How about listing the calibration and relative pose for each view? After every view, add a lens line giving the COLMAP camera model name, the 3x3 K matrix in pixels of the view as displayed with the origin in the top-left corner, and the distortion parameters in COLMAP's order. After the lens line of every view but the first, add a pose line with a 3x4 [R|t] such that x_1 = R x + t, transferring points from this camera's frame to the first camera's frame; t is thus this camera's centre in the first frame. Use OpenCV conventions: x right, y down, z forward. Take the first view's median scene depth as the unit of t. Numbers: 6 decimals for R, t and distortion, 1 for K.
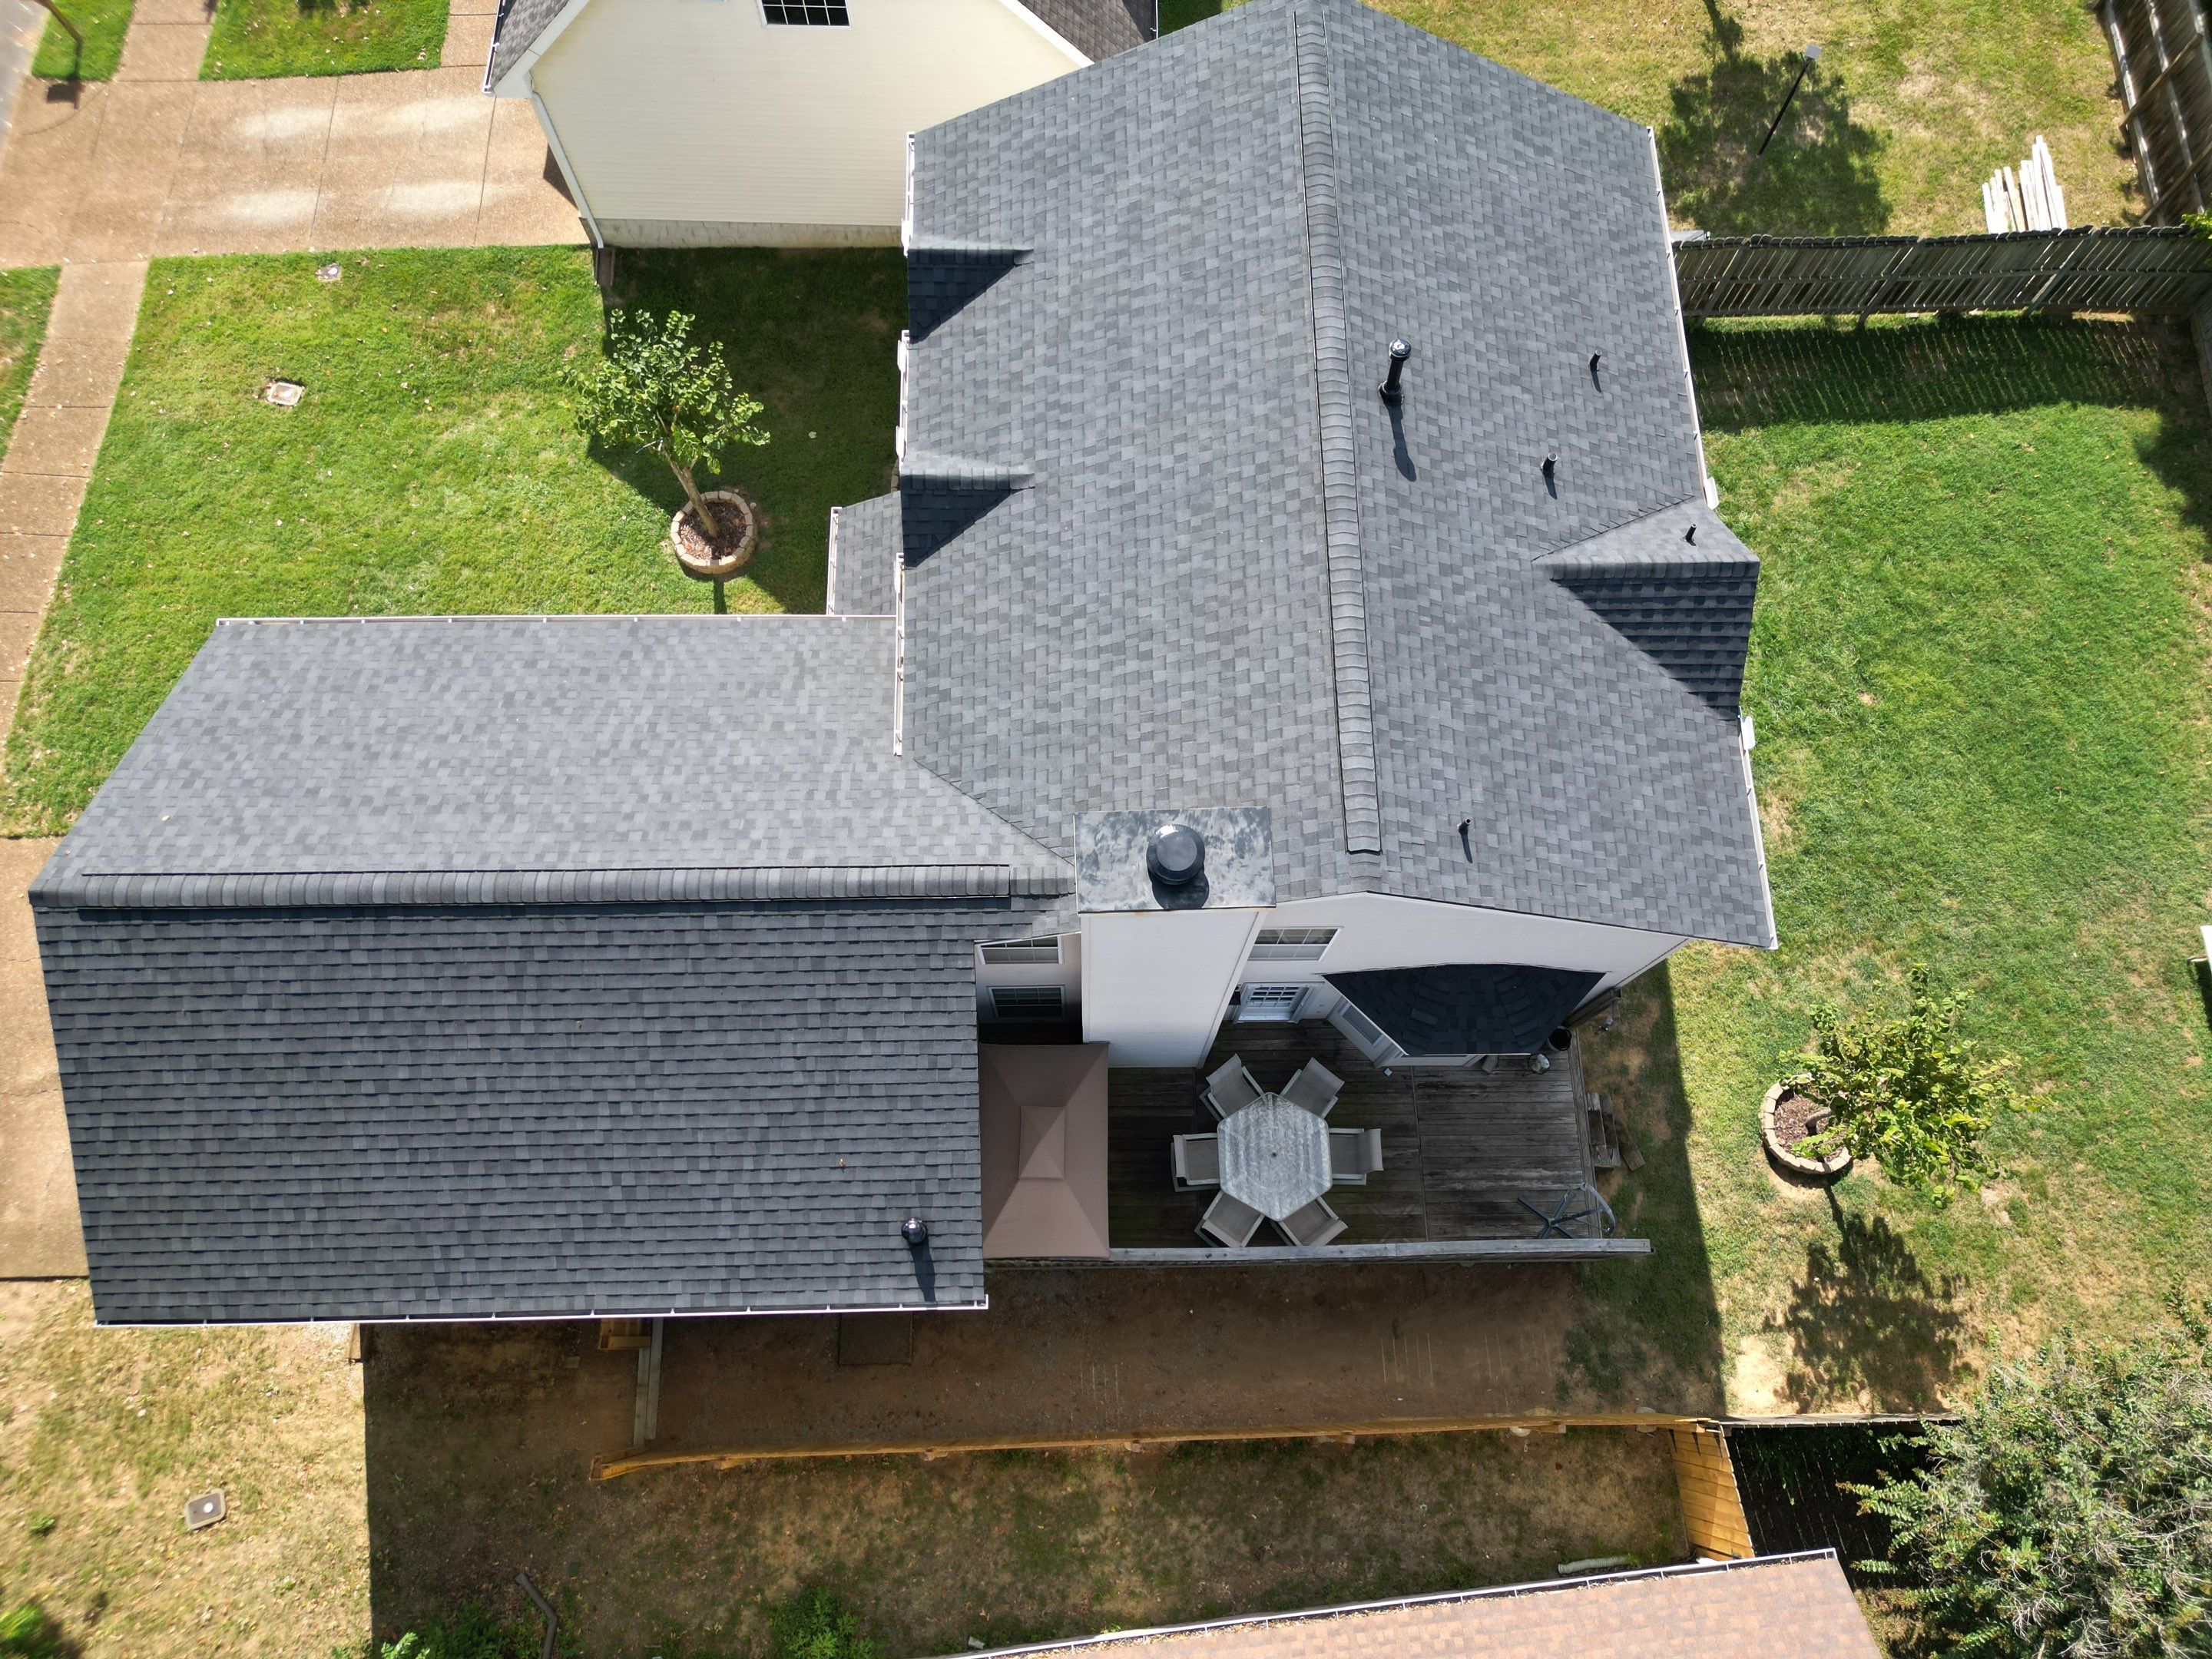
lens RADIAL K [[1535.7, 0, 1108.4], [0, 1535.7, 832.9], [0, 0, 1]] dist [0.073446, -0.065538]
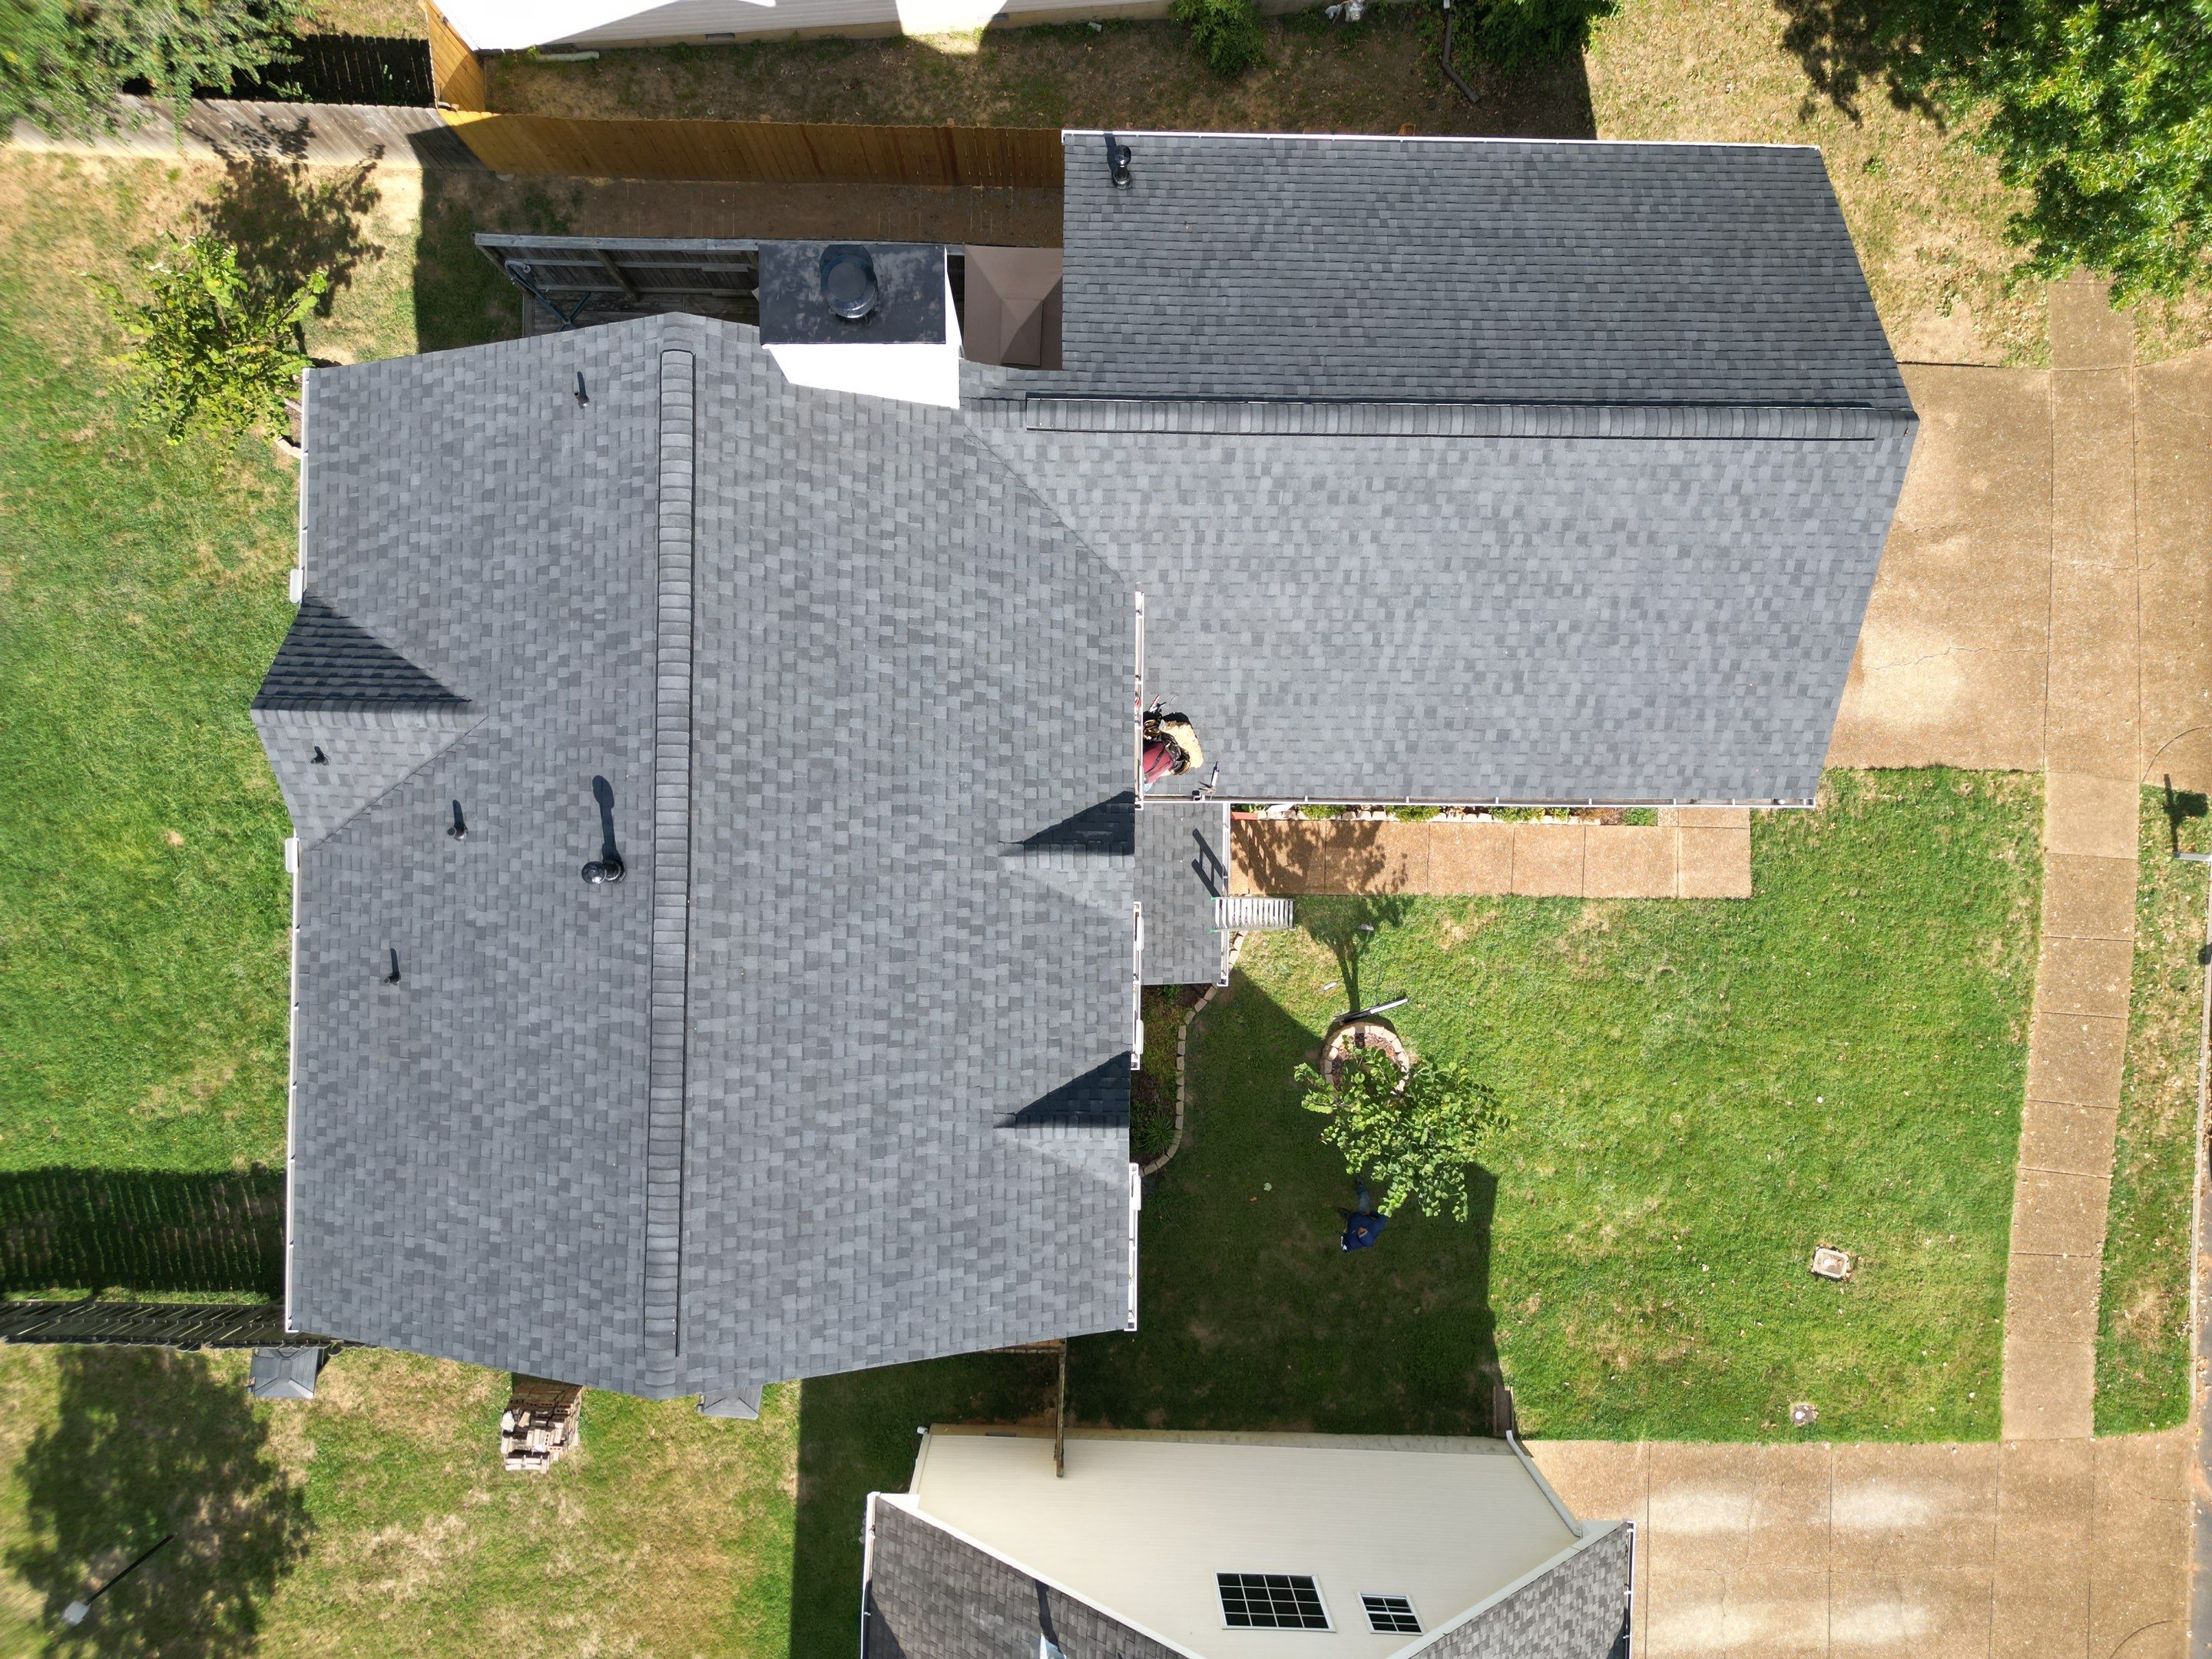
lens RADIAL K [[1535.7, 0, 1108.3], [0, 1535.7, 828.6], [0, 0, 1]] dist [0.073446, -0.065538]
pose [[-0.999065, -0.029585, -0.031516, -0.072015], [0.017750, -0.945566, 0.324947, -0.440060], [-0.039414, 0.324084, 0.945207, 0.060528]]
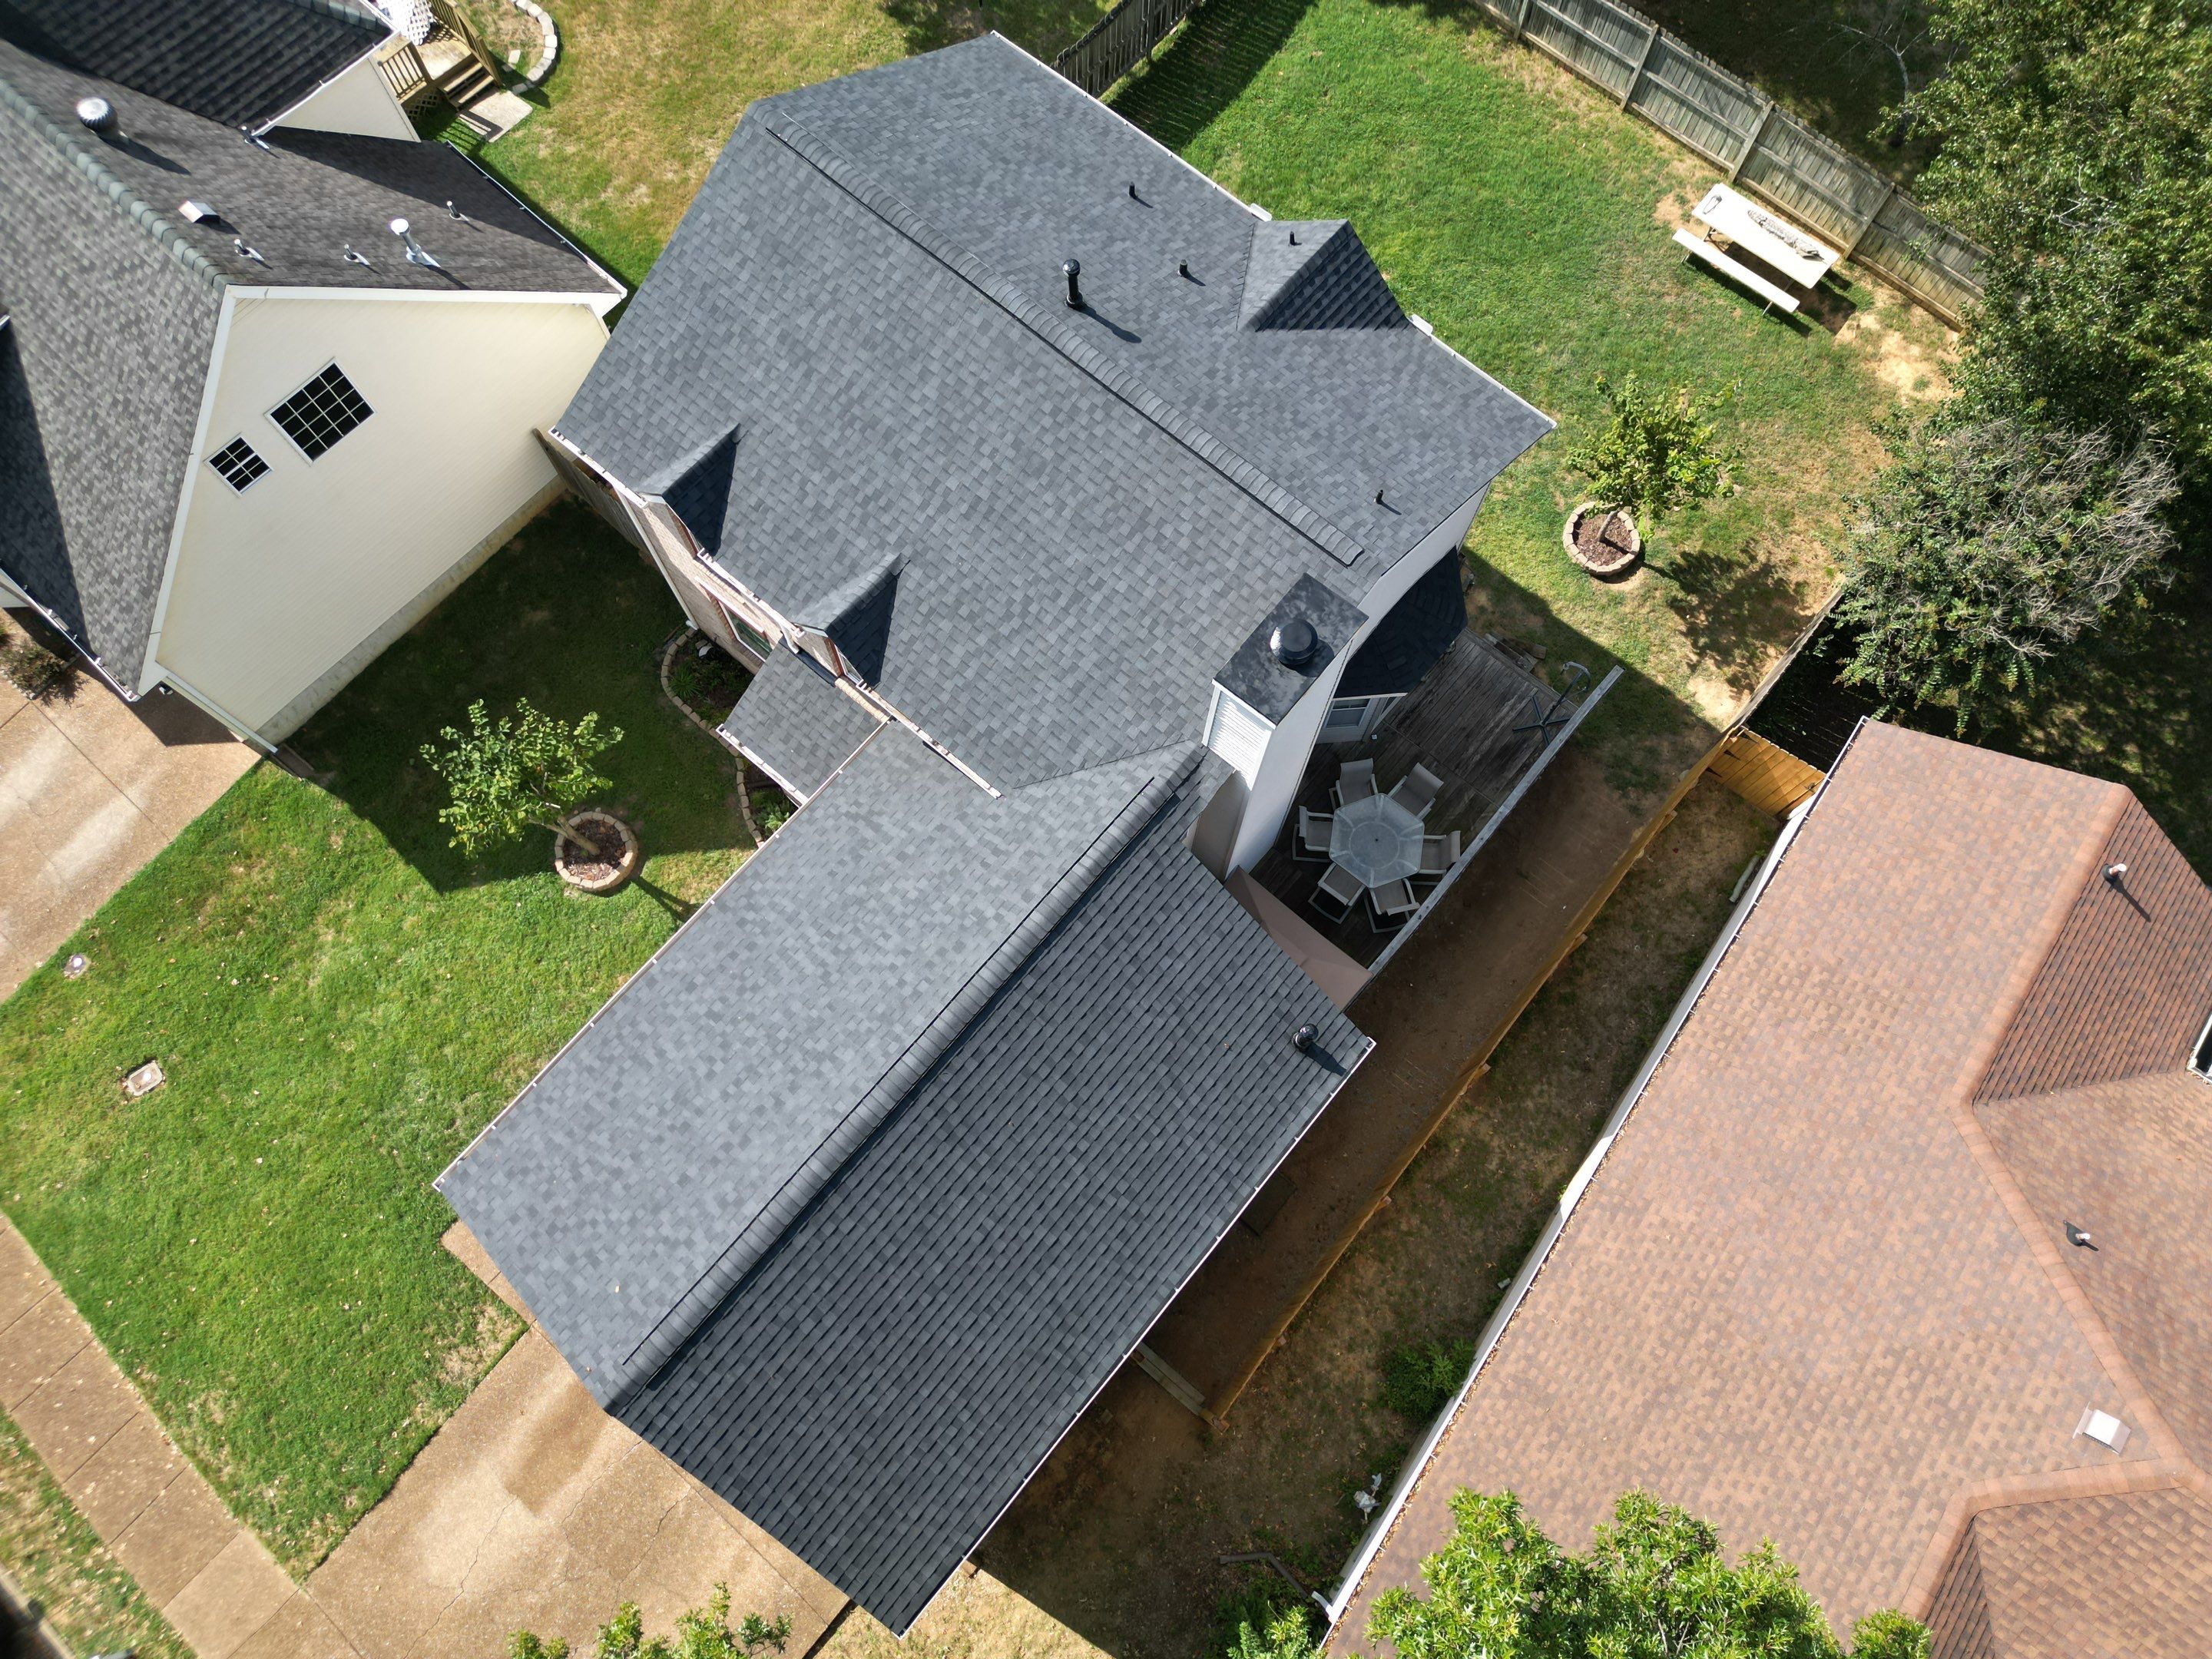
lens RADIAL K [[1535.7, 0, 1105.1], [0, 1535.7, 833.3], [0, 0, 1]] dist [0.073446, -0.065538]
pose [[0.661173, -0.715369, 0.226047, -0.304167], [0.712258, 0.693182, 0.110396, -0.084188], [-0.235666, 0.088013, 0.967841, -0.138725]]
